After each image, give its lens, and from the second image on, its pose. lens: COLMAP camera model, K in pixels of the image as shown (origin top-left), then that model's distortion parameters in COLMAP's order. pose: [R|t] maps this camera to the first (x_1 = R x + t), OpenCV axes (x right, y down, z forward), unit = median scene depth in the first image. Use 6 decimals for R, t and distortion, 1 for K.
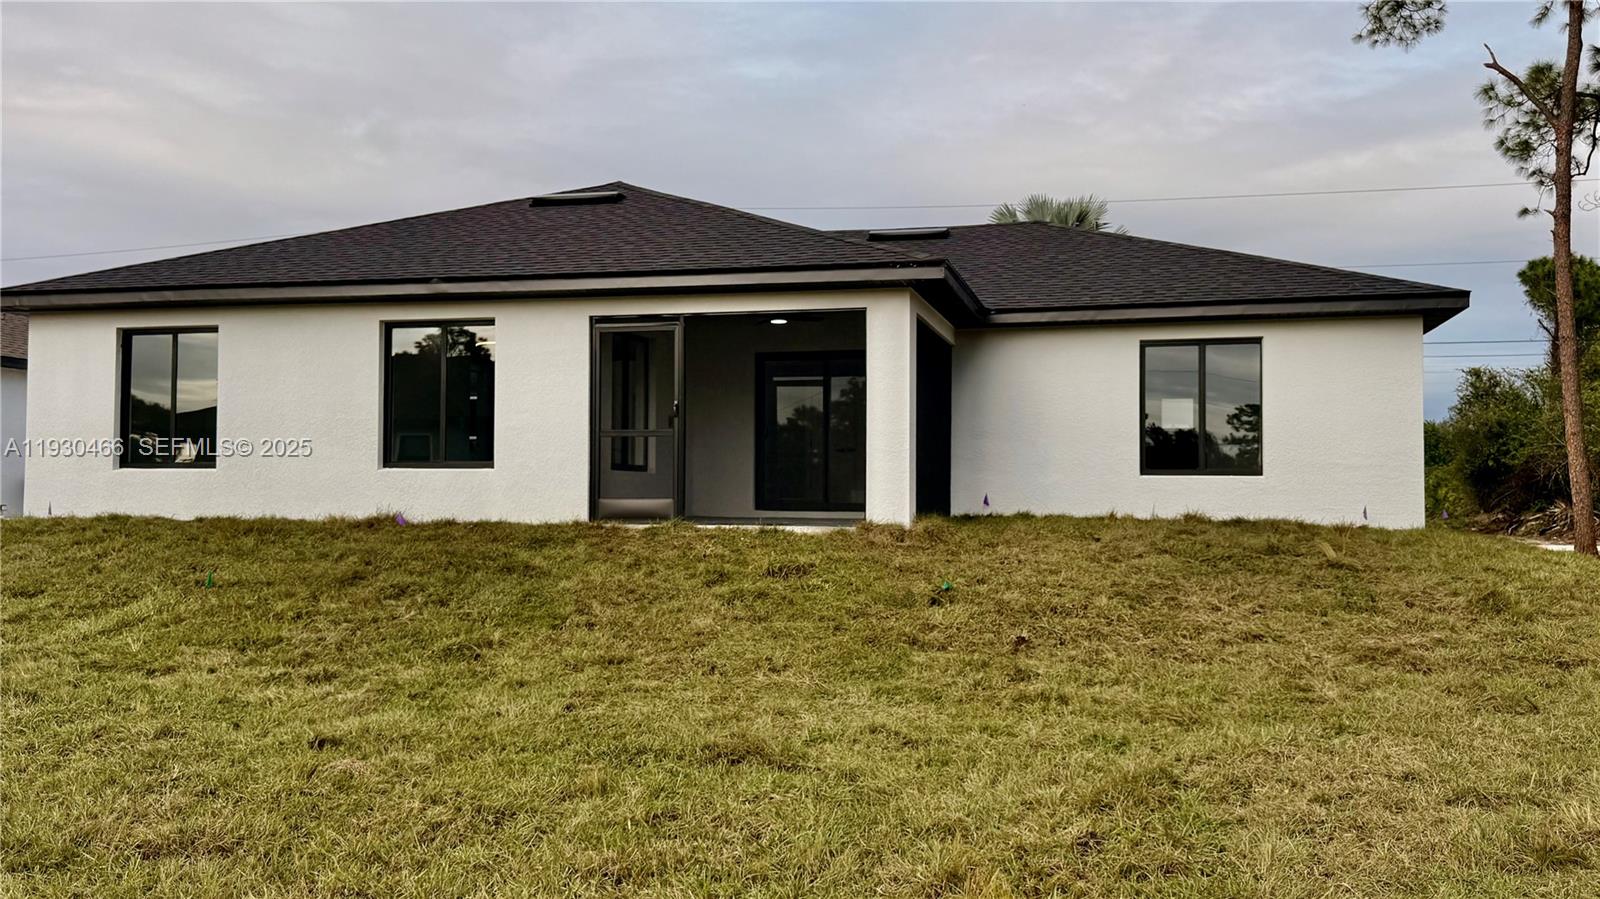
lens RADIAL K [[1378.3, 0, 800.0], [0, 1378.3, 449.5], [0, 0, 1]] dist [0.006667, 0.002173]
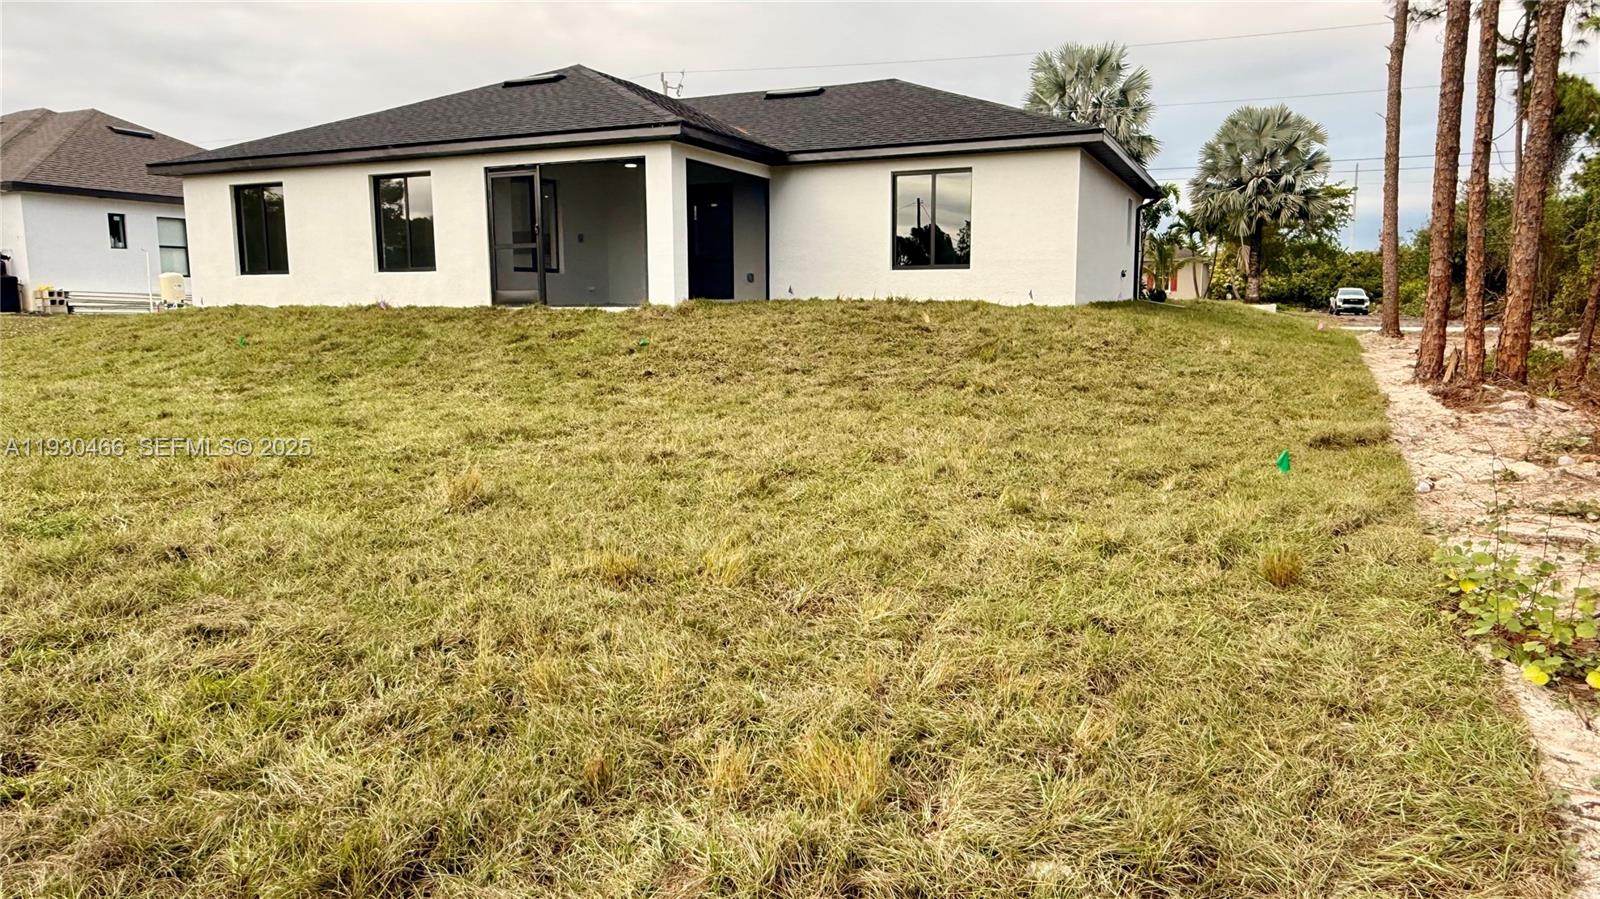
lens RADIAL K [[1044.3, 0, 800.0], [0, 1044.3, 449.5], [0, 0, 1]] dist [-0.008710, -0.002949]
pose [[0.986862, 0.014026, -0.160953, 0.347505], [0.015893, 0.982965, 0.183103, 0.001999], [0.160779, -0.183256, 0.969829, -0.084783]]
